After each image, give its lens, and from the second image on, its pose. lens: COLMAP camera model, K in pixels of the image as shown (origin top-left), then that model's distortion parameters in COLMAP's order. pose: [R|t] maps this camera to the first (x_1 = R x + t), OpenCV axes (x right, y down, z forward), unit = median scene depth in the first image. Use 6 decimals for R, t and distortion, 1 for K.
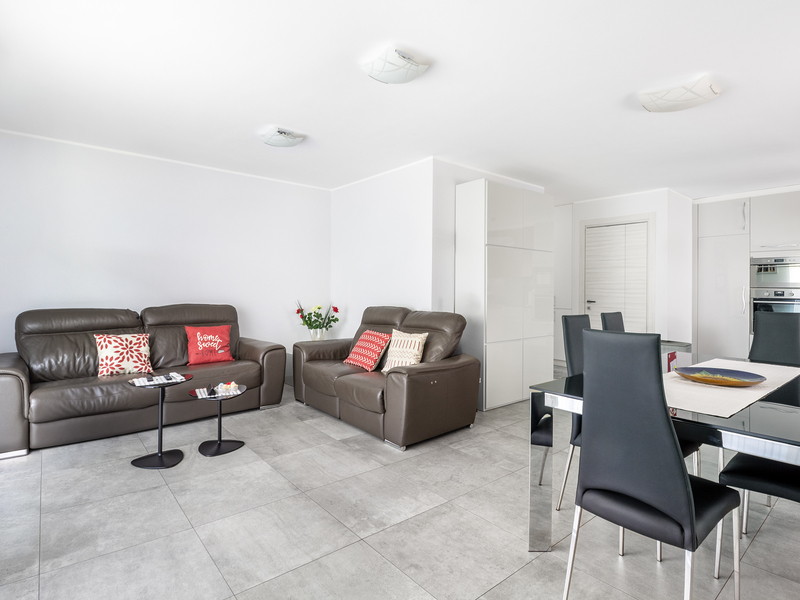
lens RADIAL K [[437.3, 0, 400.5], [0, 437.3, 295.6], [0, 0, 1]] dist [-0.003543, -0.000468]
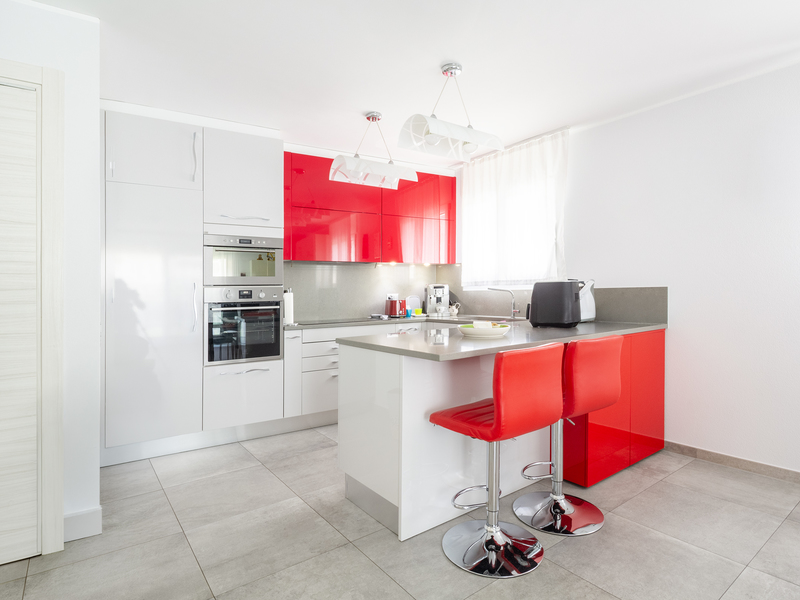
lens RADIAL K [[437.3, 0, 400.9], [0, 437.3, 295.2], [0, 0, 1]] dist [-0.003543, -0.000468]
pose [[0.053826, -0.022405, 0.998299, 0.237805], [0.004347, 0.999744, 0.022203, -0.015484], [-0.998541, 0.003145, 0.053909, 0.709246]]
